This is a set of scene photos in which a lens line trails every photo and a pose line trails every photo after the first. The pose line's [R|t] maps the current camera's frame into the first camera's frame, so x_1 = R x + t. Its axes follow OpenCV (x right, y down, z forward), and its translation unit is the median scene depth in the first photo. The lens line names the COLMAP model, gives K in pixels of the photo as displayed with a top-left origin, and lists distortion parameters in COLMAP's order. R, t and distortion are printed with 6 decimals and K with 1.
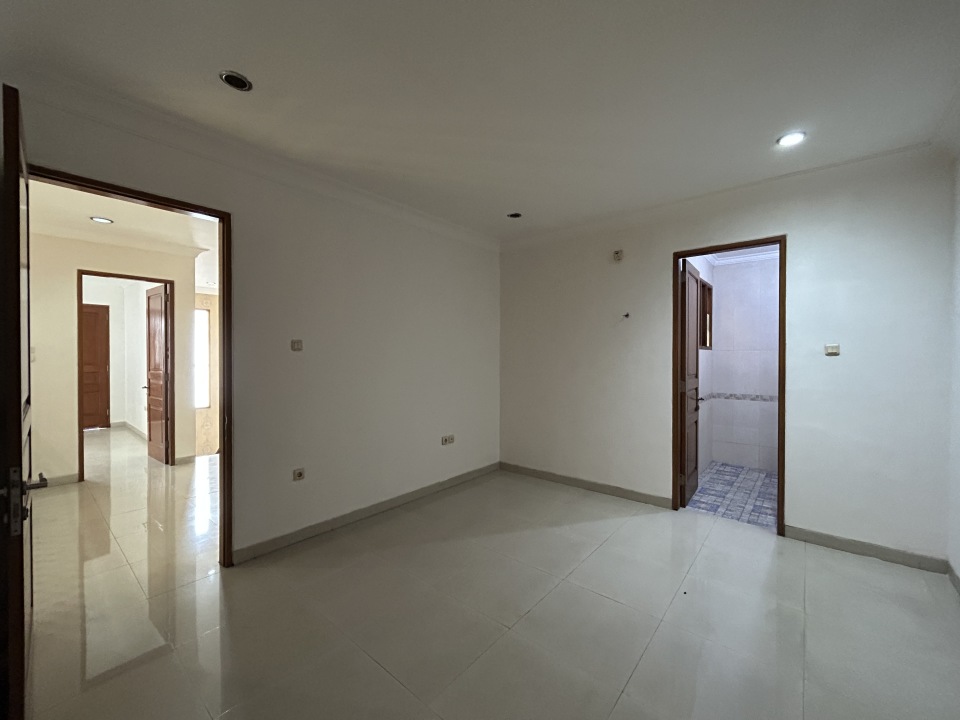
lens RADIAL K [[391.3, 0, 485.7], [0, 391.3, 359.5], [0, 0, 1]] dist [0.000081, 0.000144]
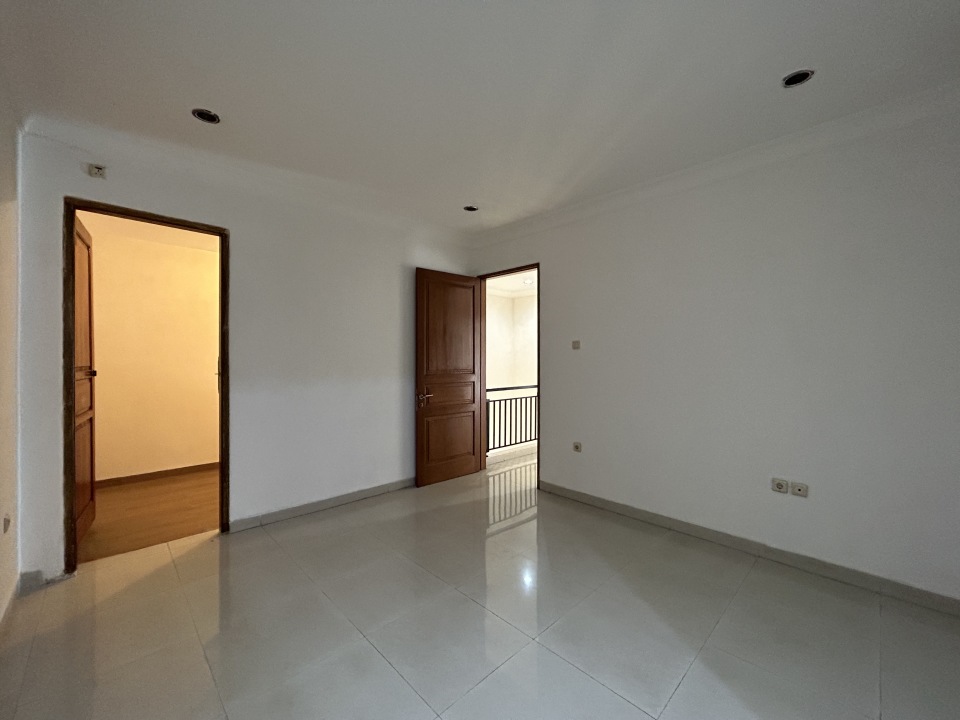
lens RADIAL K [[391.3, 0, 479.4], [0, 391.3, 353.3], [0, 0, 1]] dist [0.000081, 0.000144]
pose [[-0.101997, -0.009444, -0.994740, 0.787169], [-0.015301, 0.999852, -0.007924, 0.005252], [0.994667, 0.014412, -0.102126, 0.778772]]
